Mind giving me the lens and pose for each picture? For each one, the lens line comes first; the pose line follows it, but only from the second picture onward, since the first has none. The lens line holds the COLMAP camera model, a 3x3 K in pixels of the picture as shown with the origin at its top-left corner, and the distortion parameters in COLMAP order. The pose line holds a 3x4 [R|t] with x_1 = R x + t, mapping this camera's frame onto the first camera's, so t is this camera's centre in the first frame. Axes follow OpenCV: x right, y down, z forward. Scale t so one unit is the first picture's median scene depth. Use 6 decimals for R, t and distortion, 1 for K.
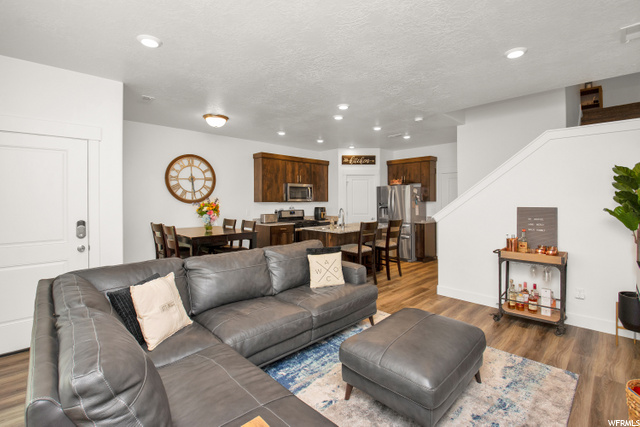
lens RADIAL K [[285.4, 0, 319.0], [0, 285.4, 197.2], [0, 0, 1]] dist [-0.006706, -0.010522]
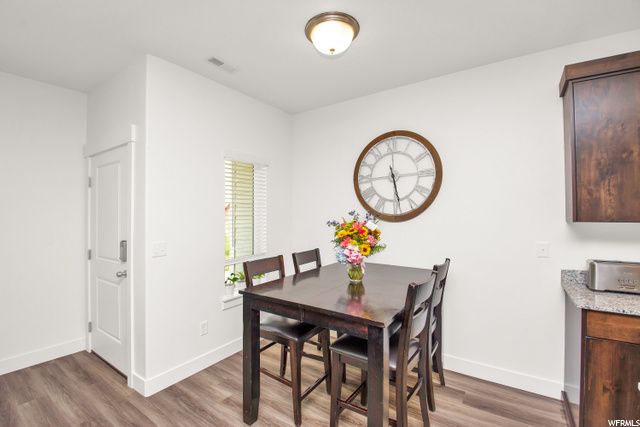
lens RADIAL K [[285.4, 0, 316.3], [0, 285.4, 210.9], [0, 0, 1]] dist [-0.006706, -0.010522]
pose [[0.194335, -0.012205, -0.980859, 0.045687], [0.013041, 0.999866, -0.009858, 0.004151], [0.980848, -0.010875, 0.194469, 0.616216]]
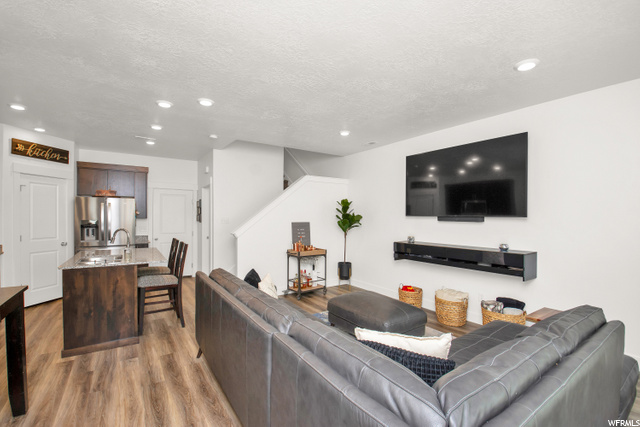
lens RADIAL K [[285.4, 0, 319.4], [0, 285.4, 217.1], [0, 0, 1]] dist [-0.006706, -0.010522]
pose [[0.160743, 0.003546, 0.986990, -0.409386], [-0.015139, 0.999885, -0.001126, 0.003763], [-0.986880, -0.014761, 0.160778, 0.333843]]
